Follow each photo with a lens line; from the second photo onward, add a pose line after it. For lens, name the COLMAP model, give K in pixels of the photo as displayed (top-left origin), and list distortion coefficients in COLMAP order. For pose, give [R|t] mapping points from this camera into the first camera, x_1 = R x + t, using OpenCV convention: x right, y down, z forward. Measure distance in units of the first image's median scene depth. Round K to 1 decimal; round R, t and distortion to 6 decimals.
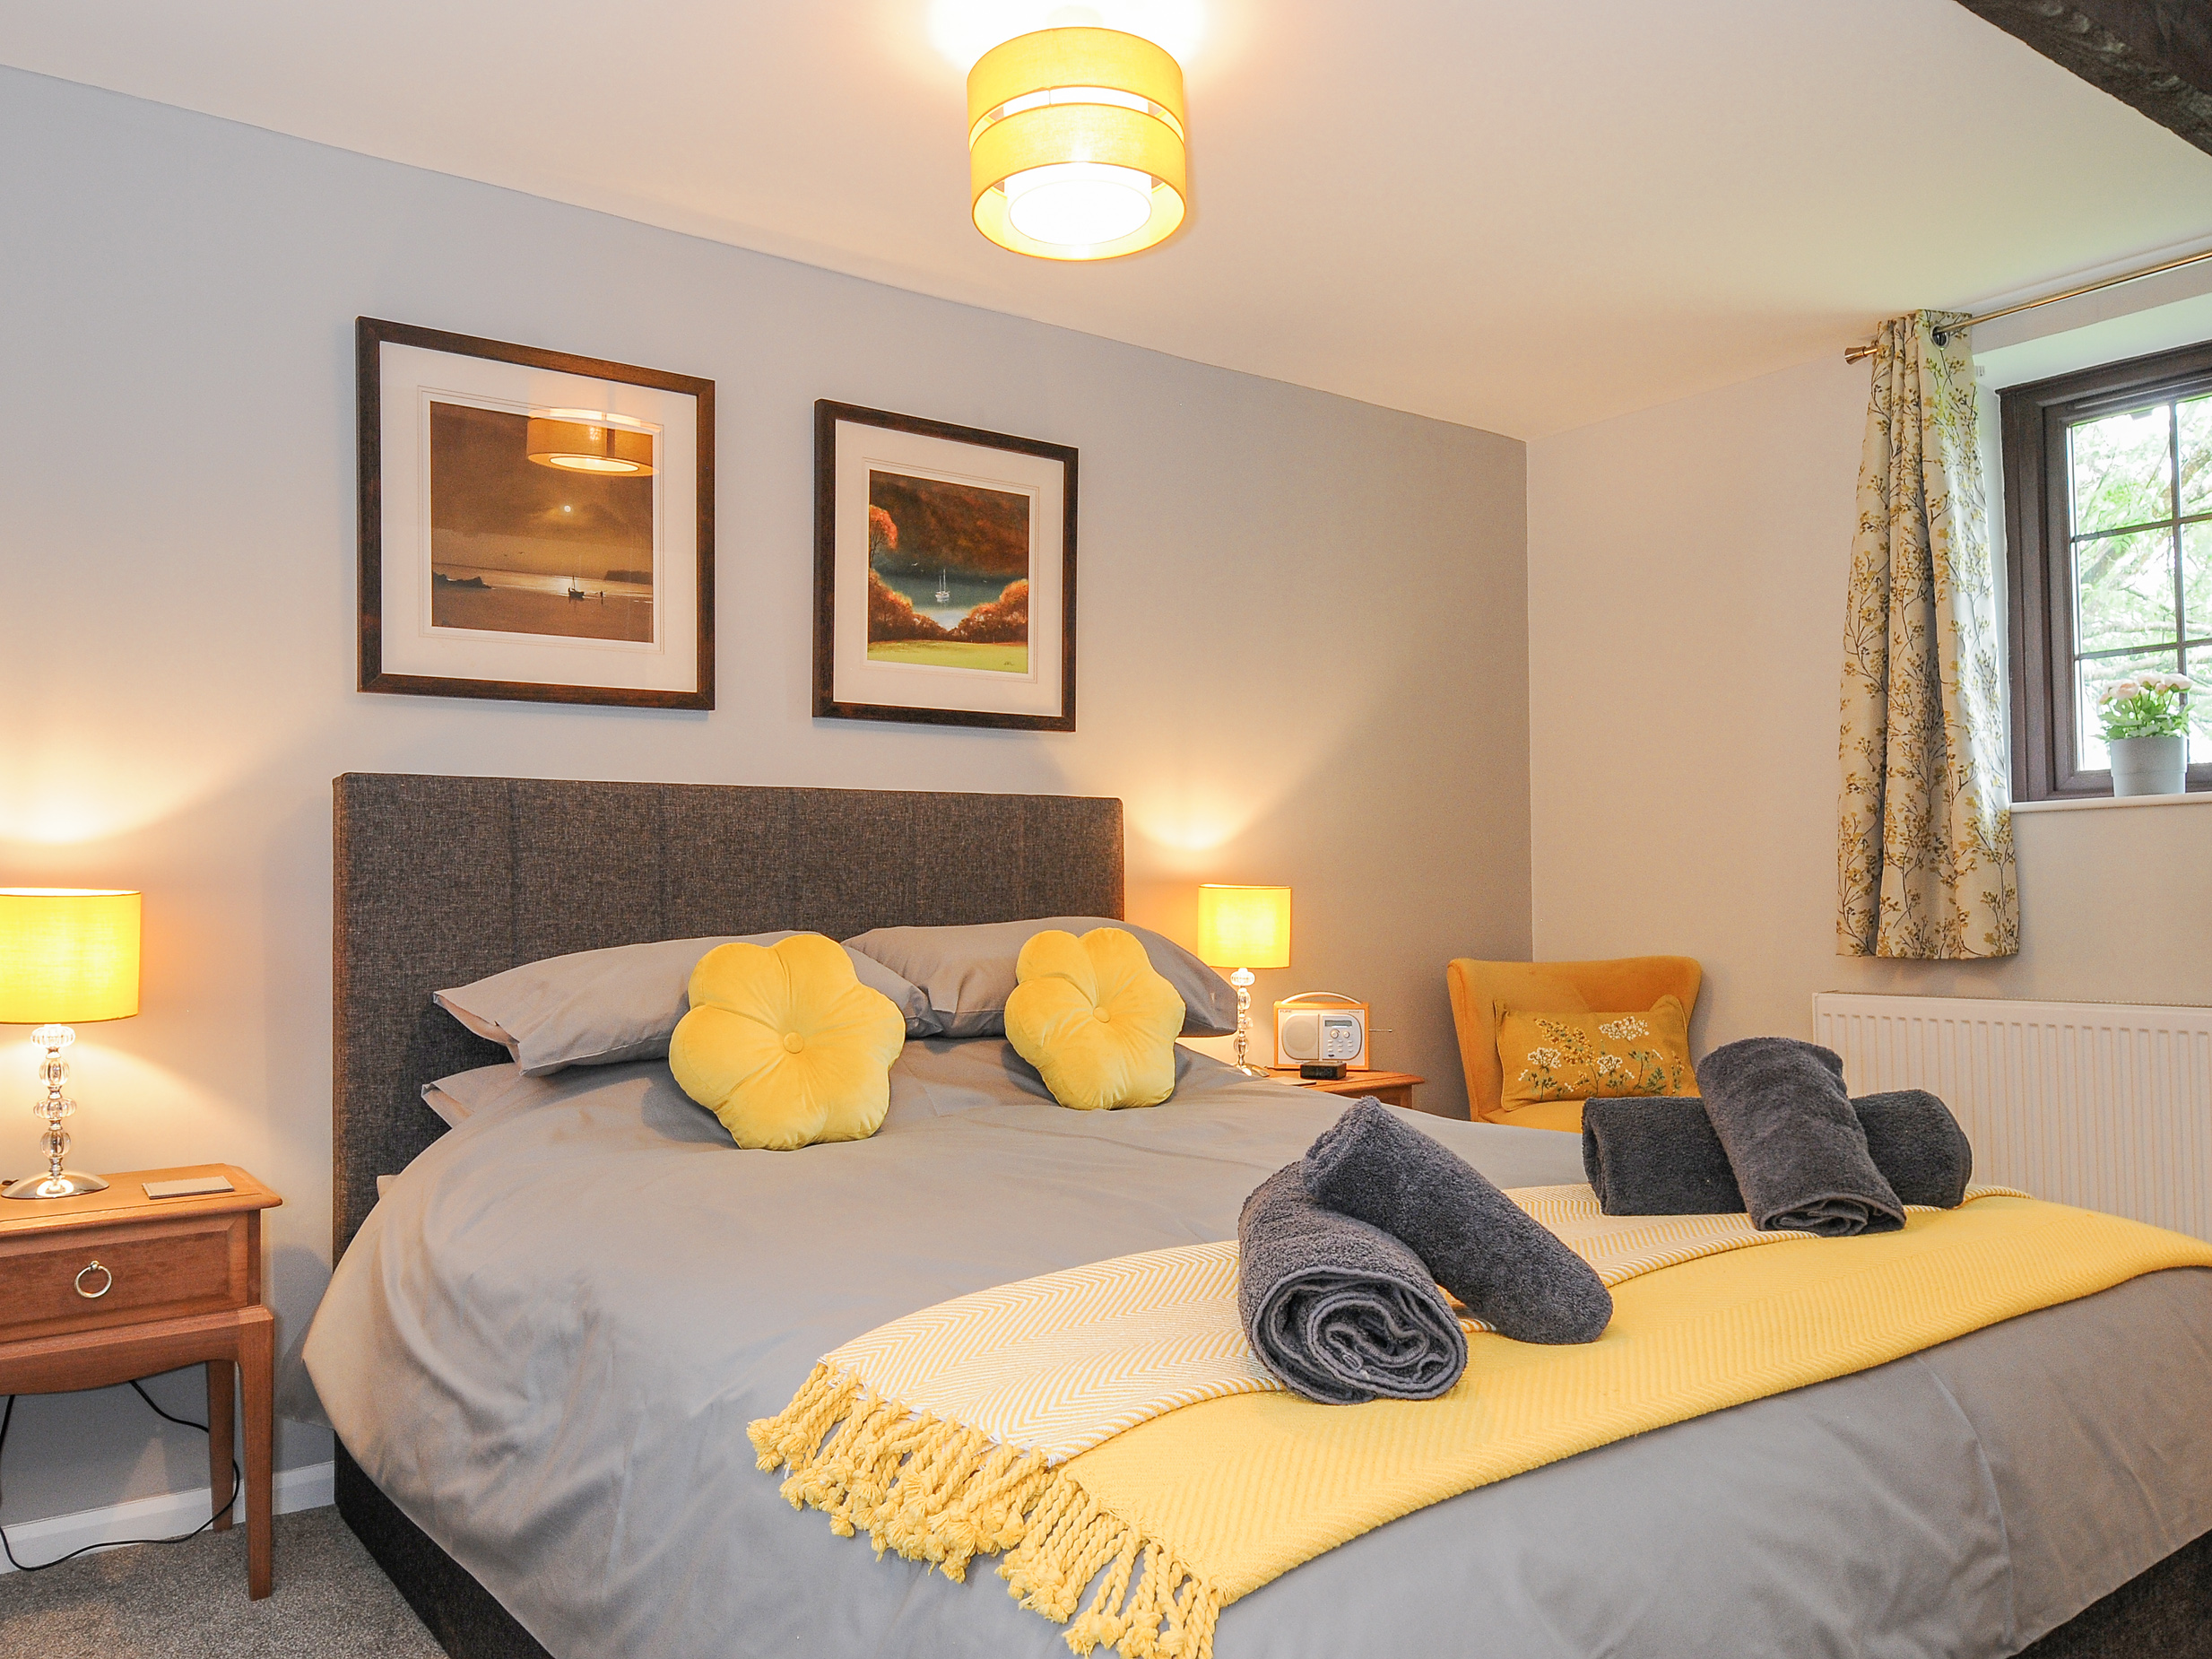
lens RADIAL K [[1572.1, 0, 1104.9], [0, 1572.1, 829.8], [0, 0, 1]] dist [0.010309, -0.010713]
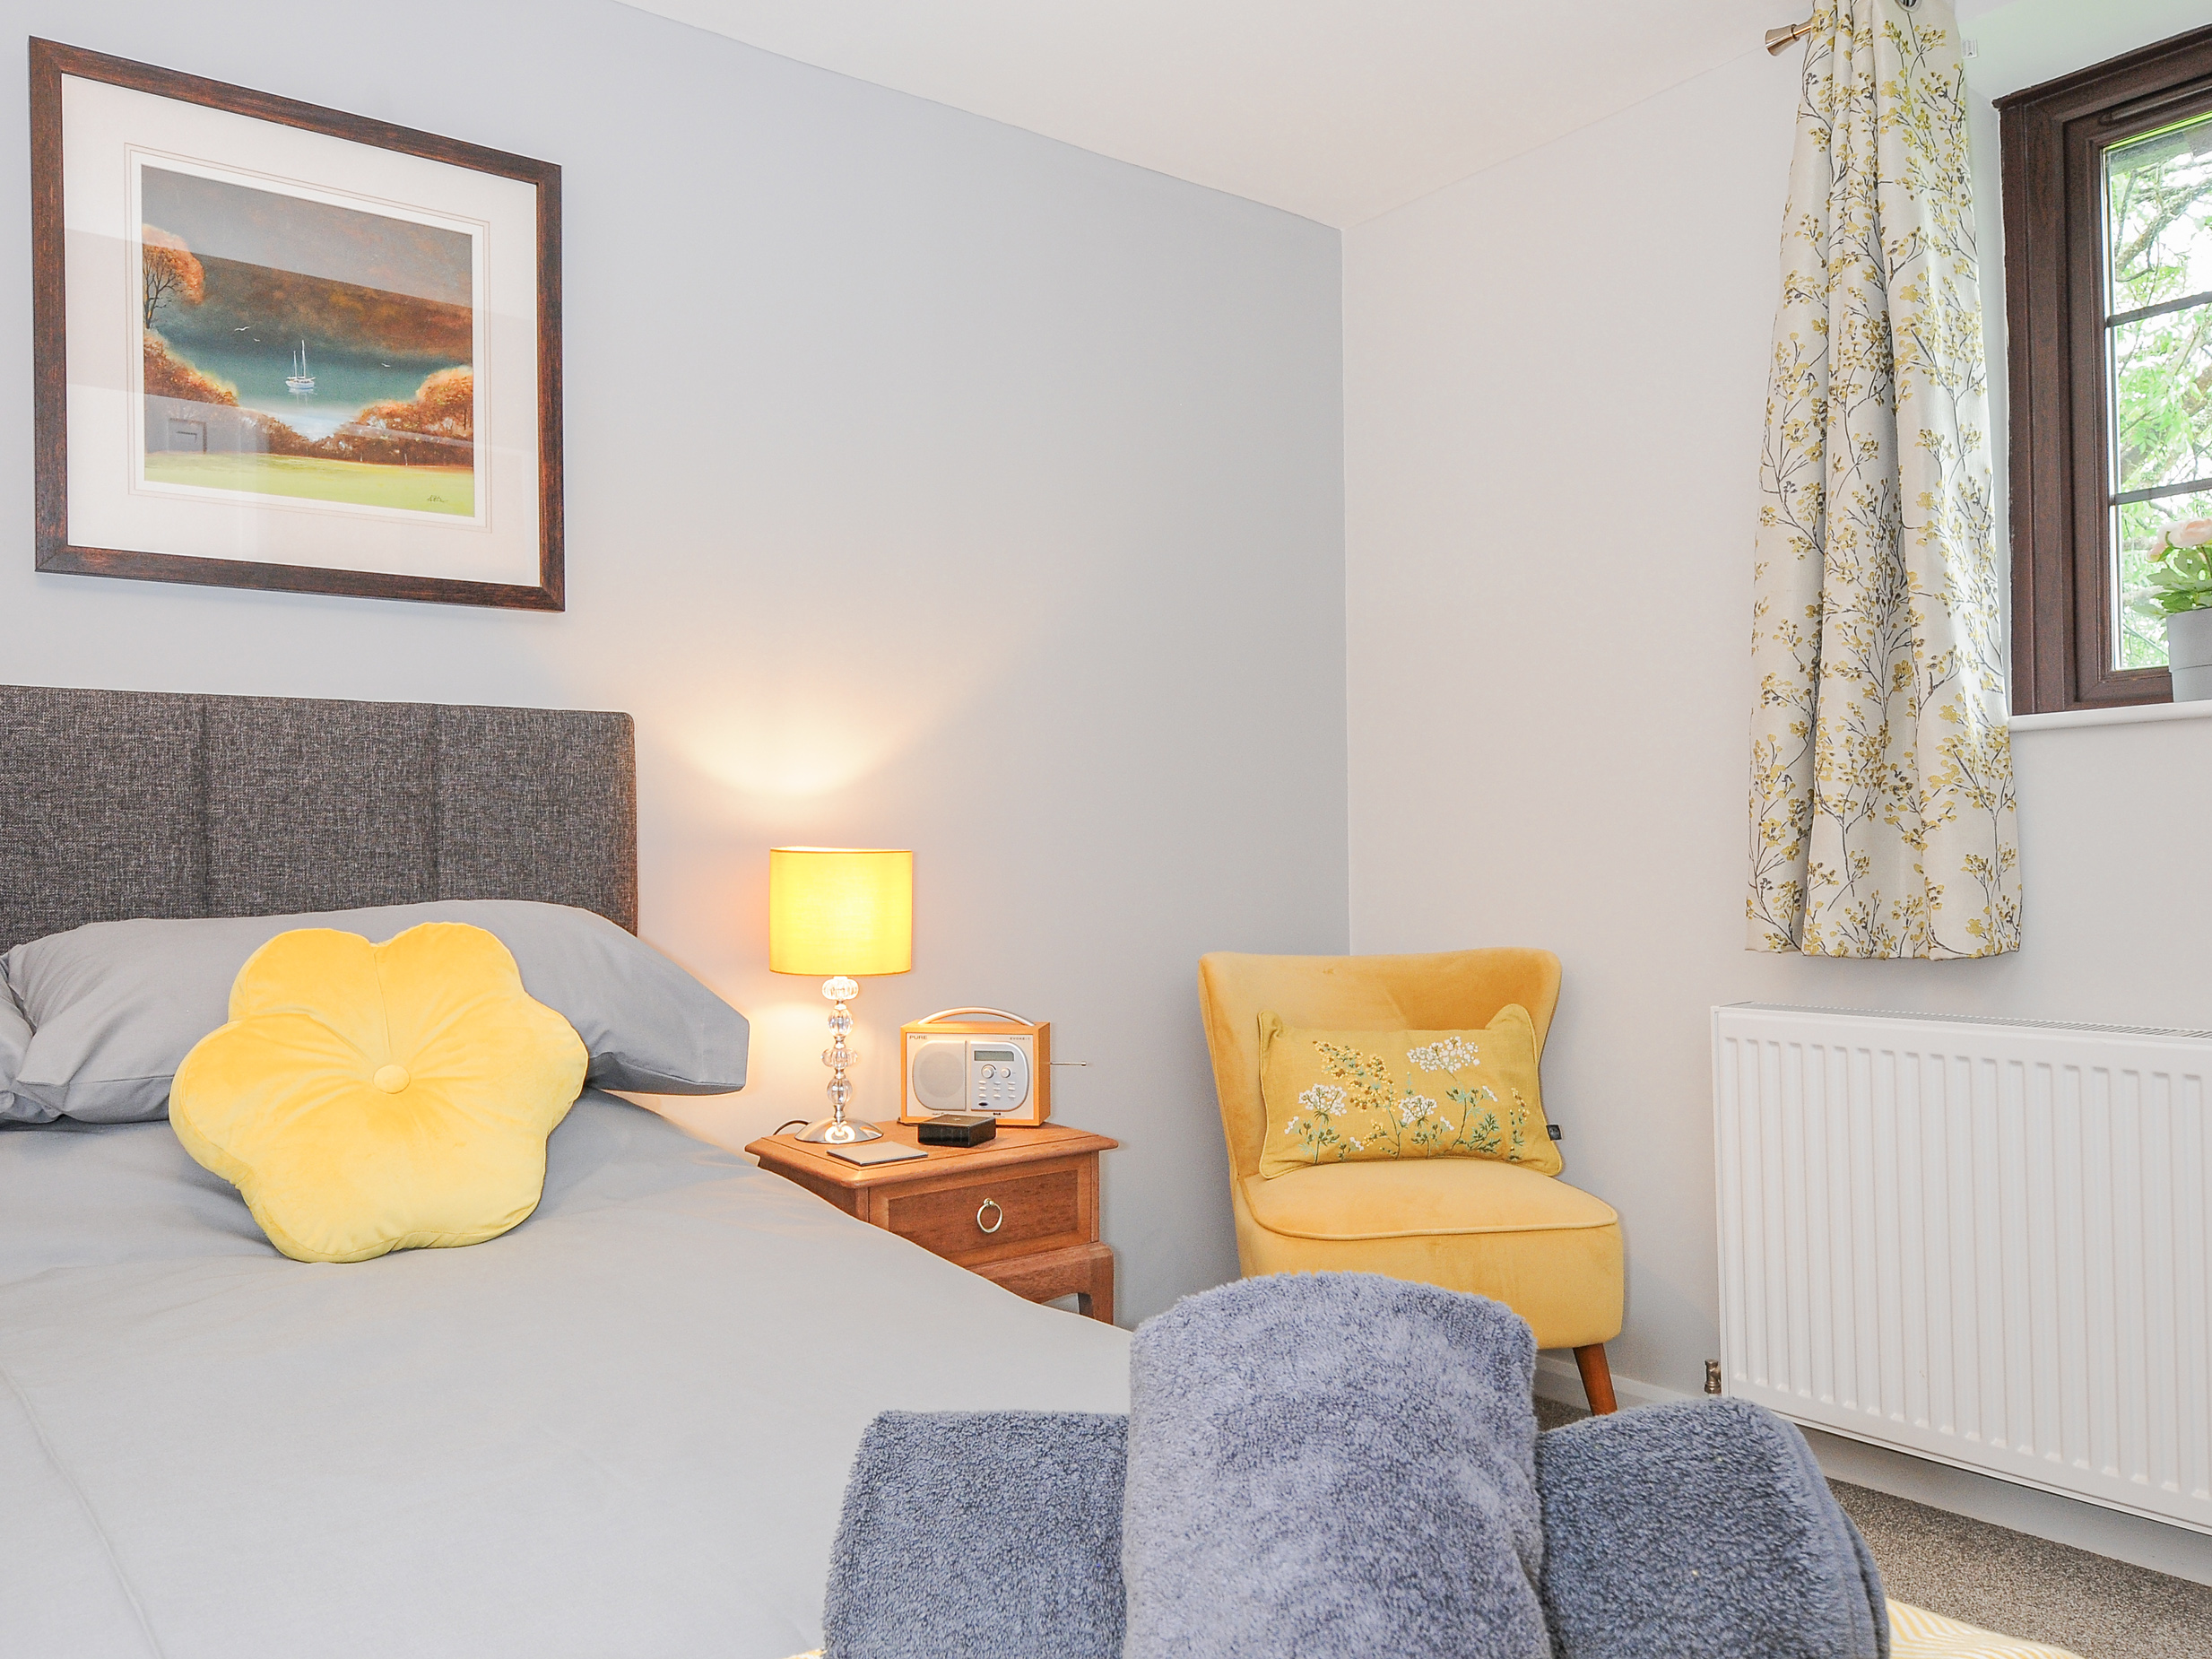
lens RADIAL K [[1572.1, 0, 1106.4], [0, 1572.1, 829.1], [0, 0, 1]] dist [0.010309, -0.010713]
pose [[0.999996, -0.002670, 0.001198, 0.202417], [0.002642, 0.999747, 0.022355, 0.013441], [-0.001258, -0.022352, 0.999749, 0.351928]]
